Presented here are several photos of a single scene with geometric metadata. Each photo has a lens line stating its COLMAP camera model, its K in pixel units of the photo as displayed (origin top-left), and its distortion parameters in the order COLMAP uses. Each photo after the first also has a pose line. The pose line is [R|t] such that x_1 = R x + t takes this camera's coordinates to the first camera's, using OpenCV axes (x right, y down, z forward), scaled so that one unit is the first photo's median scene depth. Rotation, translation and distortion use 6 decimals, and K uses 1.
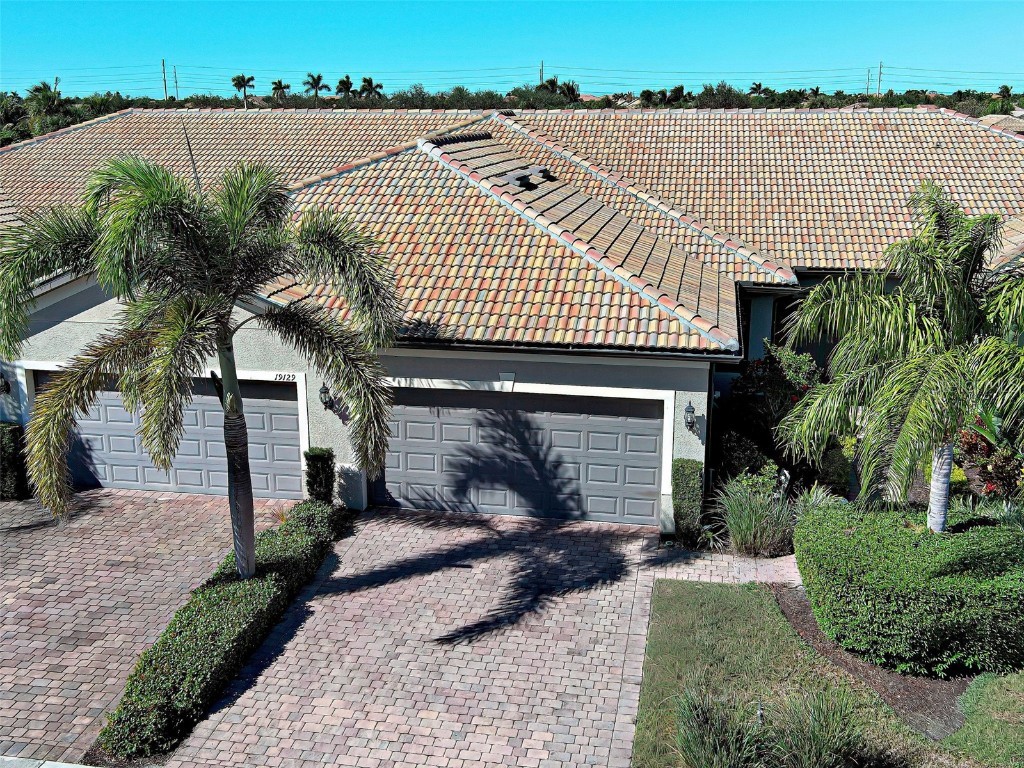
lens RADIAL K [[1078.6, 0, 512.0], [0, 1078.6, 384.0], [0, 0, 1]] dist [0.003867, 0.006337]
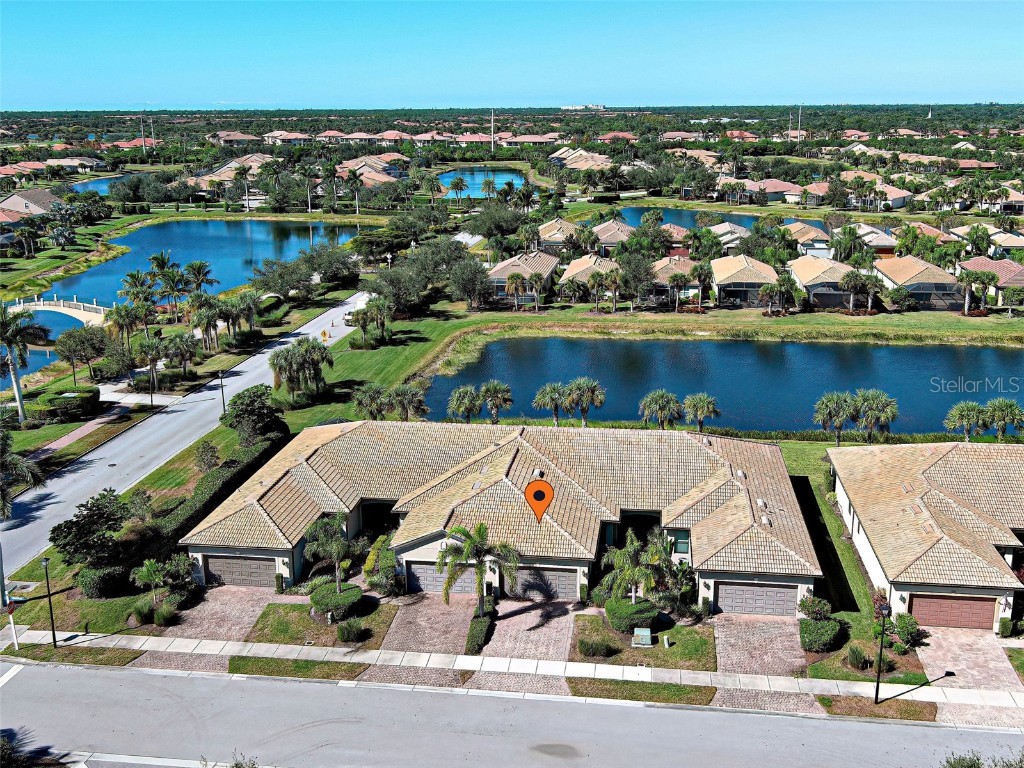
lens RADIAL K [[1078.6, 0, 512.0], [0, 1078.6, 384.0], [0, 0, 1]] dist [0.003867, 0.006337]
pose [[0.998745, -0.015460, 0.047645, -0.279208], [0.015519, 0.999879, -0.000867, -0.667584], [-0.047626, 0.001605, 0.998864, -2.968862]]
